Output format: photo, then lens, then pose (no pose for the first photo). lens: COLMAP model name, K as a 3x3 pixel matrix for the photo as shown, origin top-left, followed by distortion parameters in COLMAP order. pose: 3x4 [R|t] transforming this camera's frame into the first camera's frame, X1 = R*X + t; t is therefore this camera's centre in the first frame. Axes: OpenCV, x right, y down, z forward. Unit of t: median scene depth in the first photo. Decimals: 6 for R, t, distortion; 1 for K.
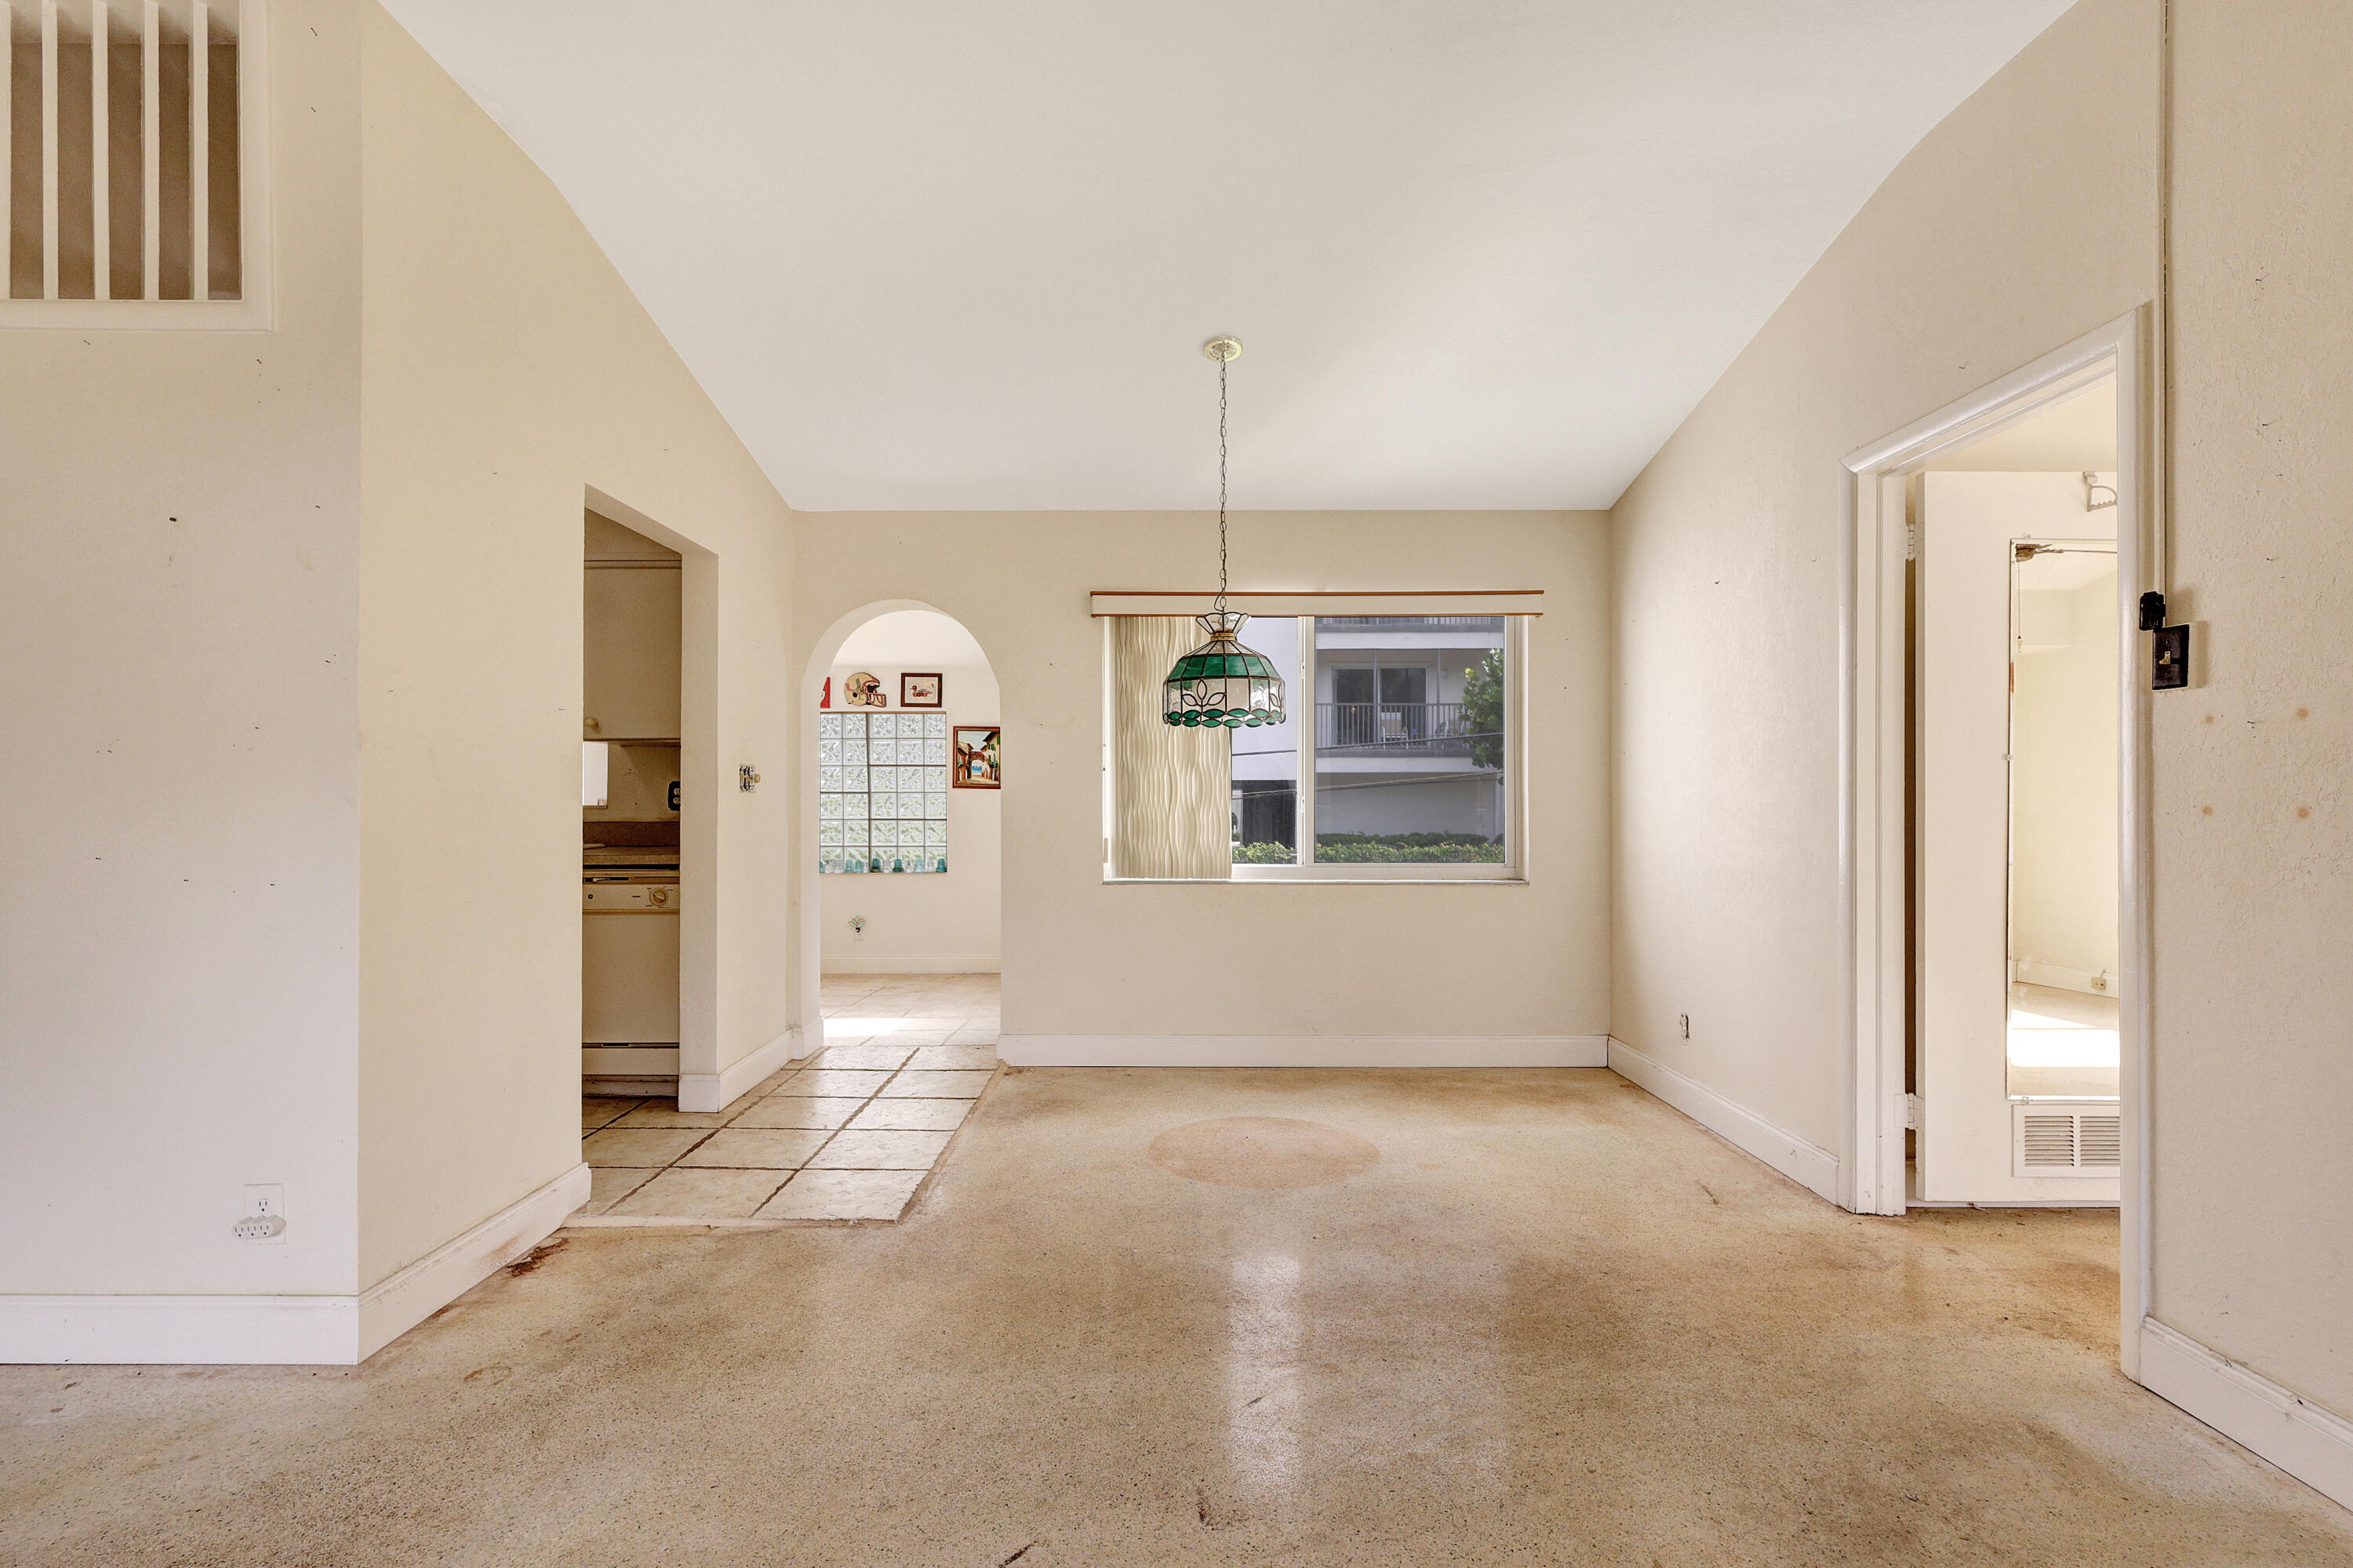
lens RADIAL K [[1099.2, 0, 1171.3], [0, 1099.2, 826.0], [0, 0, 1]] dist [0.000280, -0.000996]
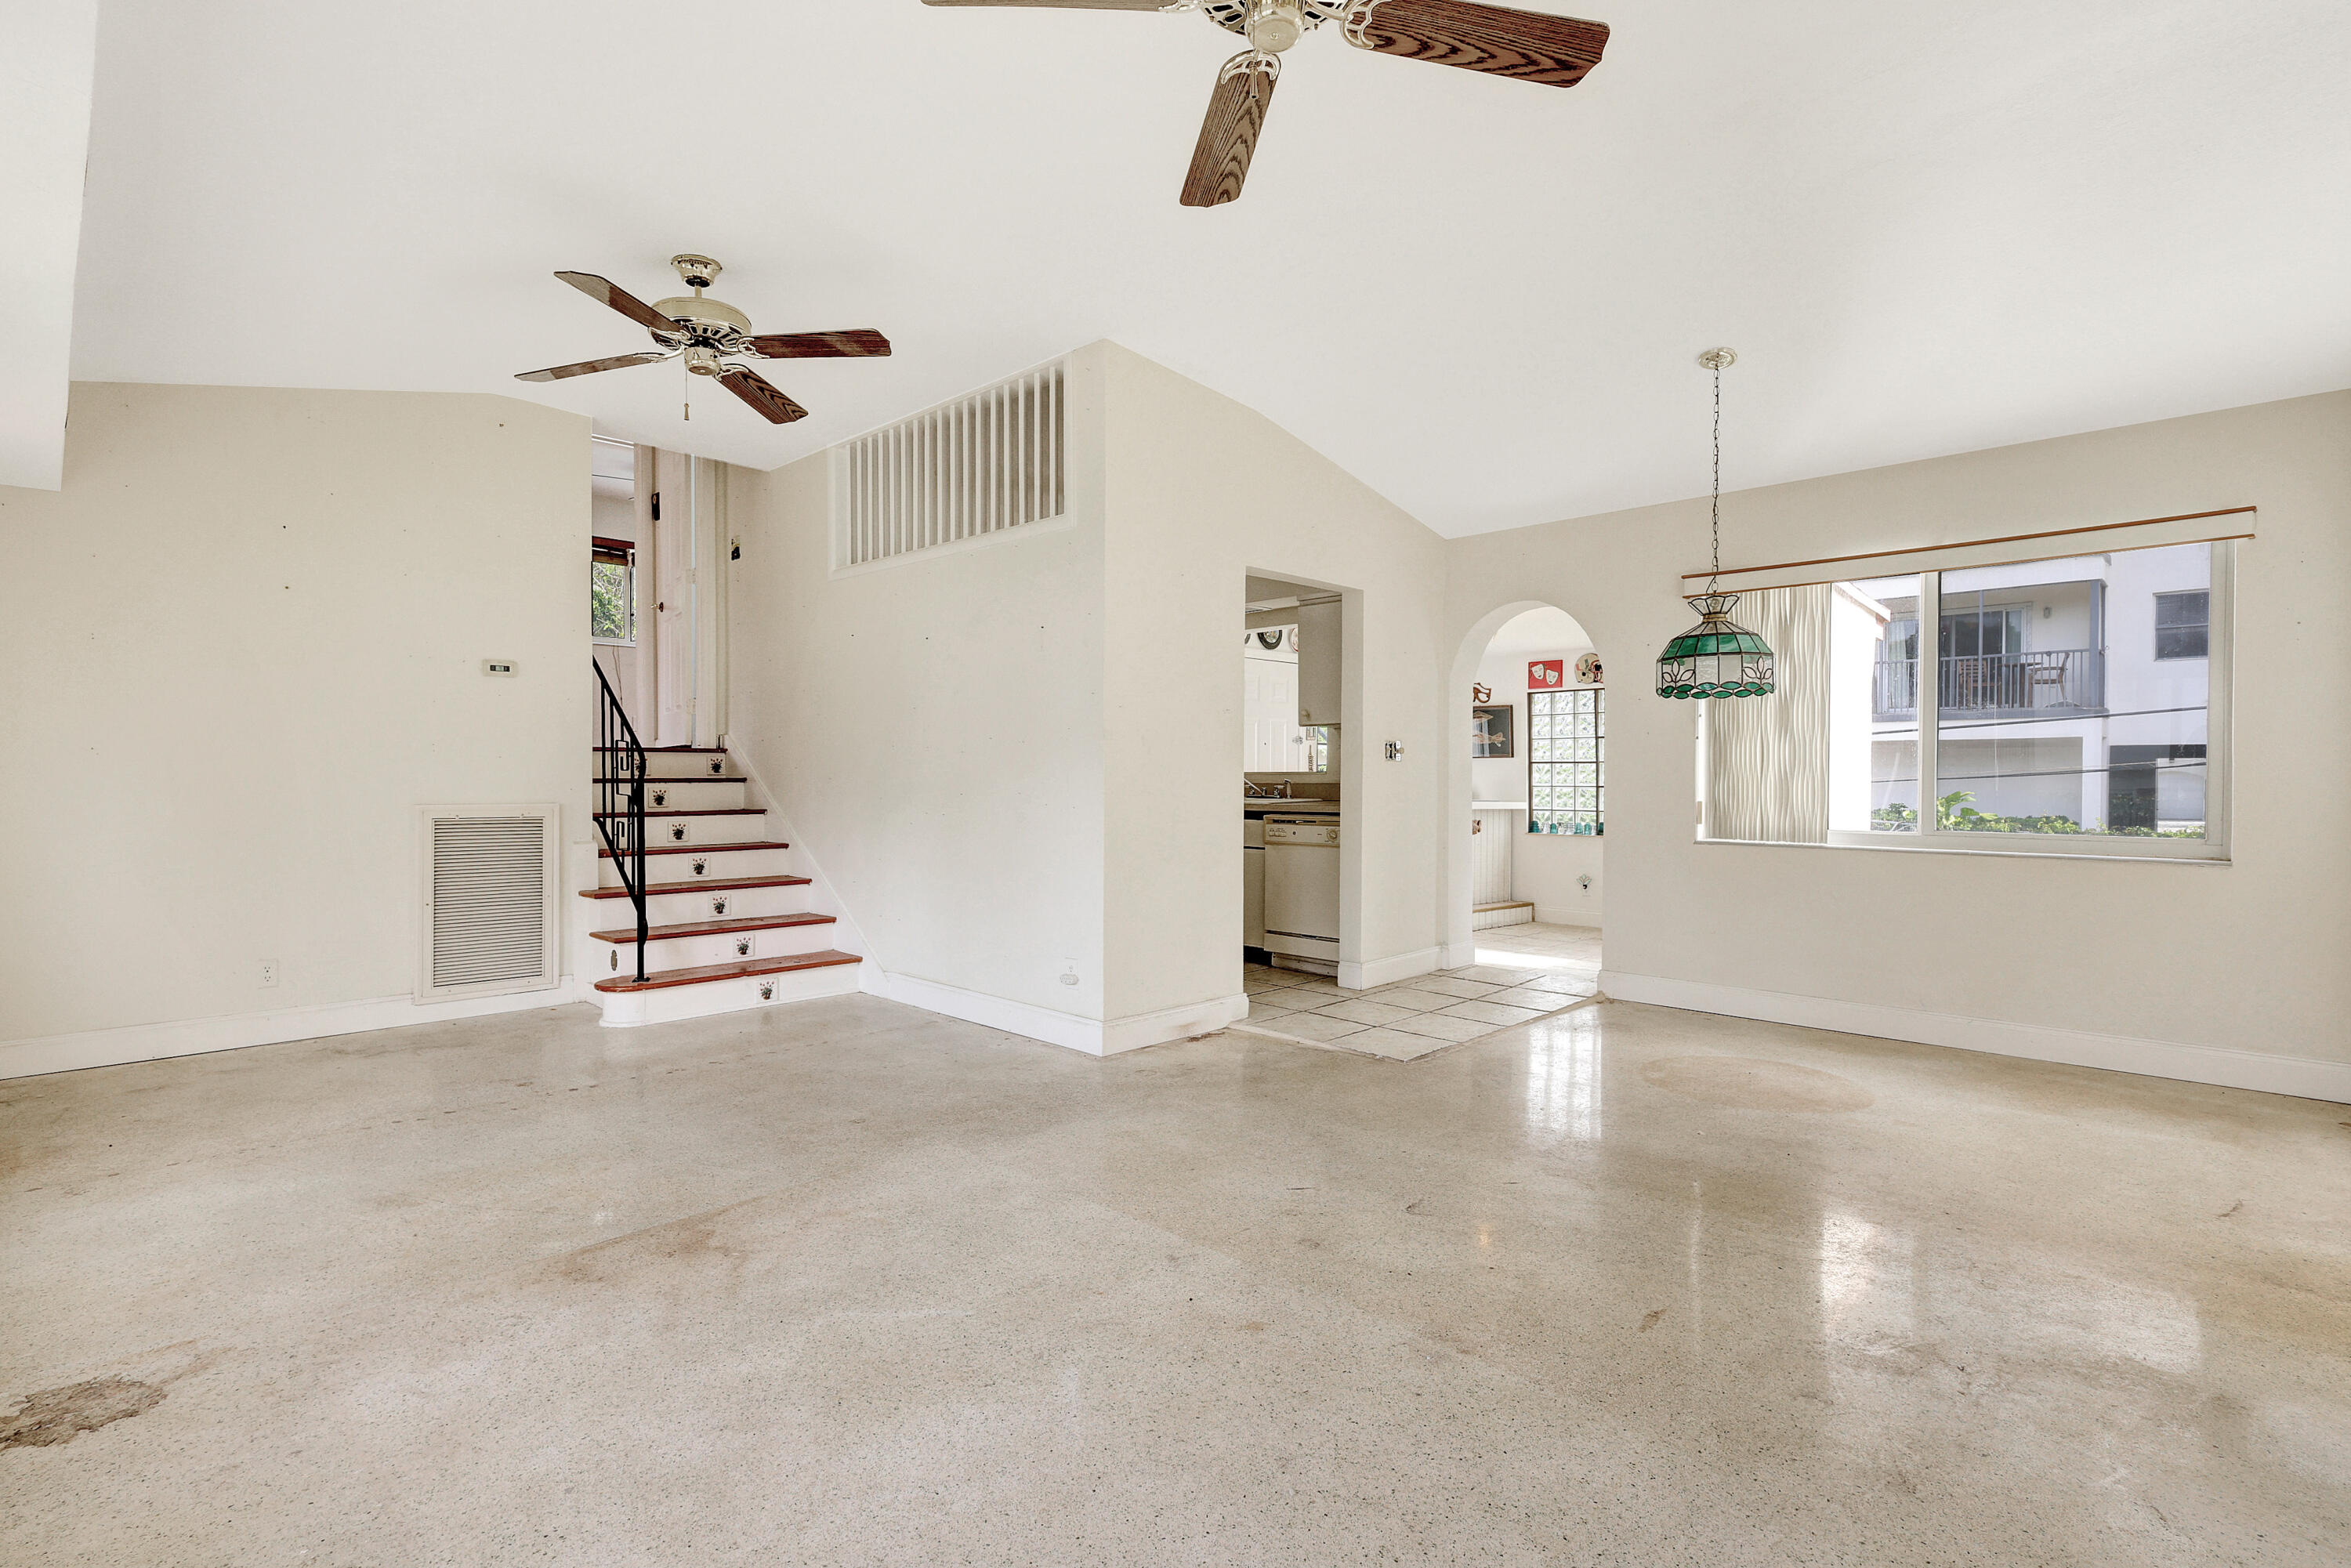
lens RADIAL K [[1101.5, 0, 1193.0], [0, 1101.5, 853.3], [0, 0, 1]] dist [-0.000216, 0.000241]
pose [[0.728298, 0.049321, -0.683484, 0.449662], [-0.015506, 0.998337, 0.055519, 0.013578], [0.685085, -0.029836, 0.727851, -0.192602]]
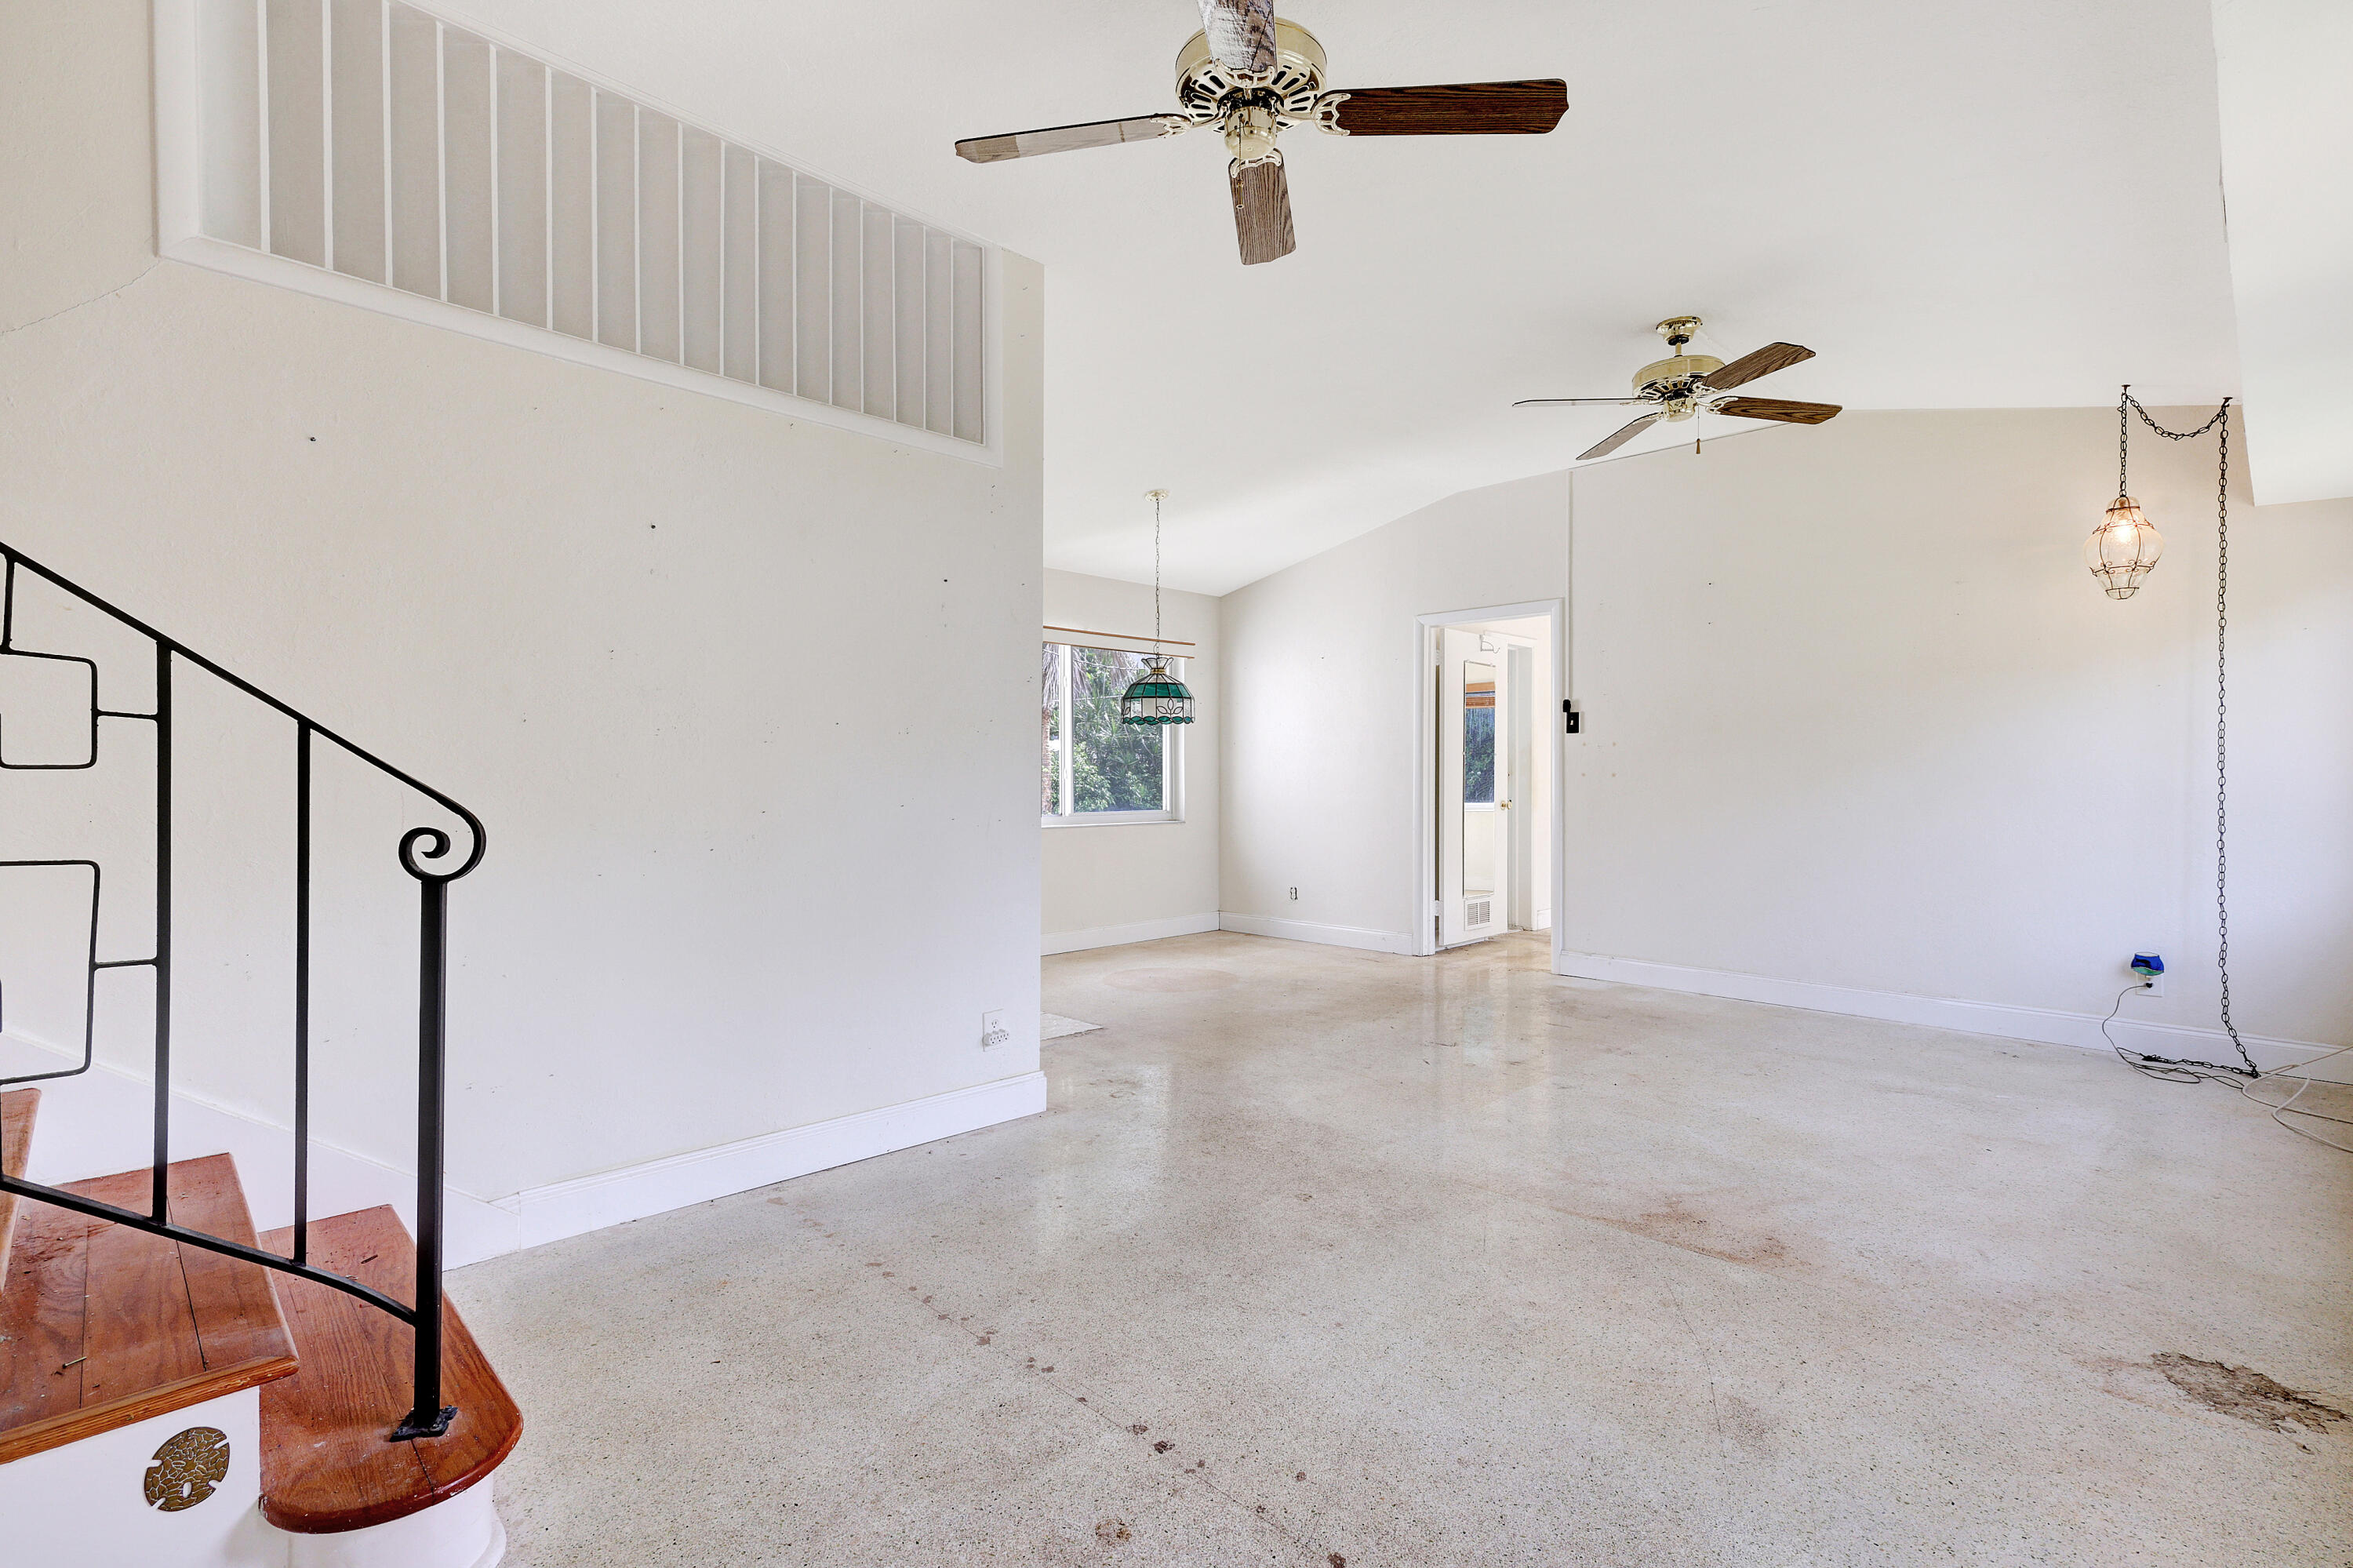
lens RADIAL K [[1082.3, 0, 1187.8], [0, 1082.3, 854.9], [0, 0, 1]] dist [-0.000275, -0.000185]
pose [[0.702182, -0.049833, 0.710252, -1.127057], [0.013388, 0.998295, 0.056806, 0.011727], [-0.711872, -0.030379, 0.701652, -0.181962]]
